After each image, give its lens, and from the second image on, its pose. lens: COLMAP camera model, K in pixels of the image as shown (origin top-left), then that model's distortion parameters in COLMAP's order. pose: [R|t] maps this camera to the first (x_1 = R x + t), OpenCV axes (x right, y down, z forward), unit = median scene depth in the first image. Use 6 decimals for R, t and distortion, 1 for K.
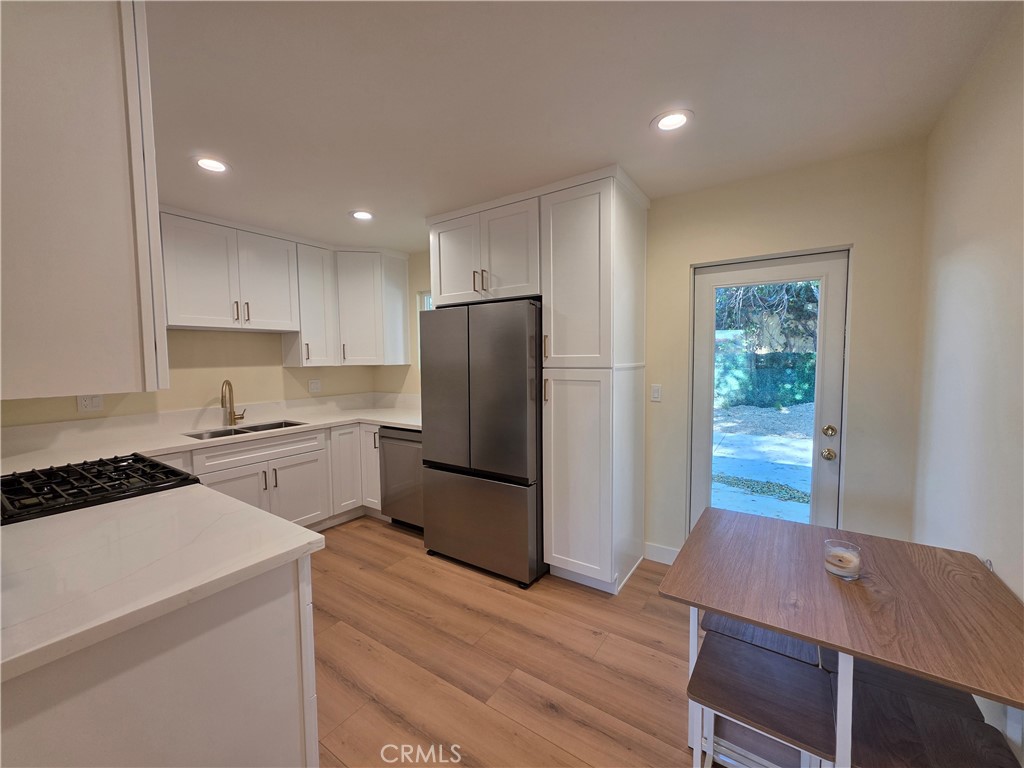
lens RADIAL K [[407.0, 0, 510.4], [0, 407.0, 383.1], [0, 0, 1]] dist [0.001400, -0.000011]
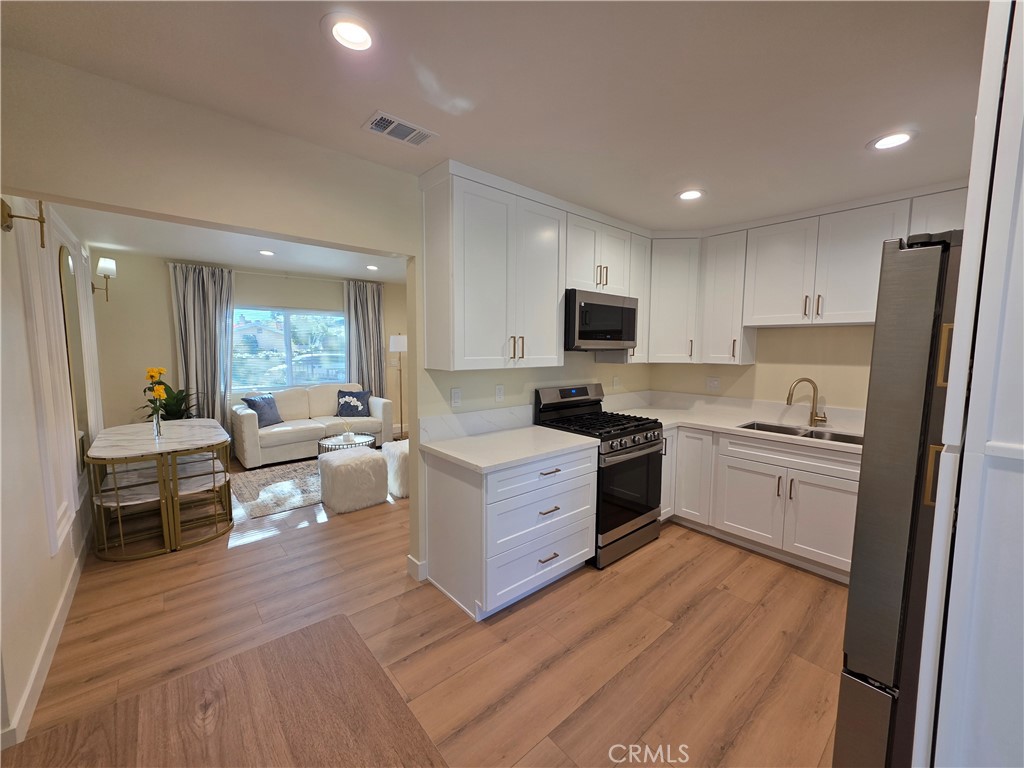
lens RADIAL K [[410.8, 0, 512.0], [0, 410.8, 384.0], [0, 0, 1]] dist [0.000893, 0.000001]
pose [[-0.255685, 0.101933, -0.961371, 0.405527], [-0.065832, 0.990282, 0.122507, -0.065378], [0.964516, 0.094612, -0.246490, 0.555416]]
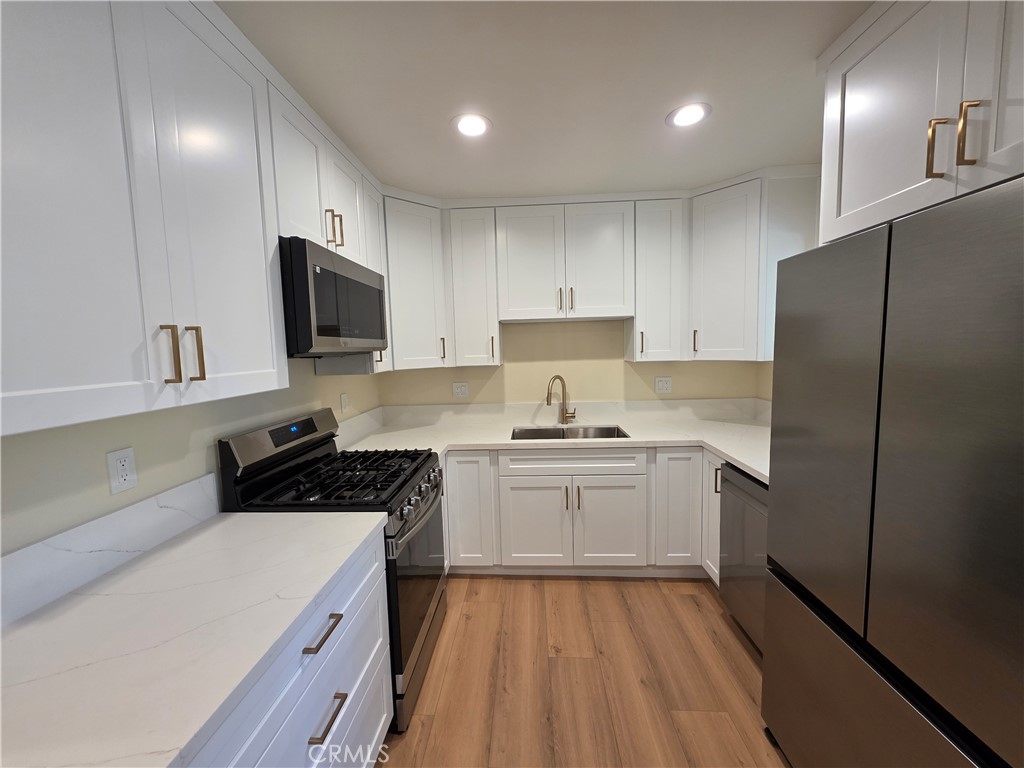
lens RADIAL K [[407.0, 0, 510.4], [0, 407.0, 383.1], [0, 0, 1]] dist [0.001400, -0.000011]
pose [[0.521080, 0.074264, -0.850271, 0.033817], [-0.034488, 0.997226, 0.065963, -0.045946], [0.852811, -0.005048, 0.522195, 0.415435]]
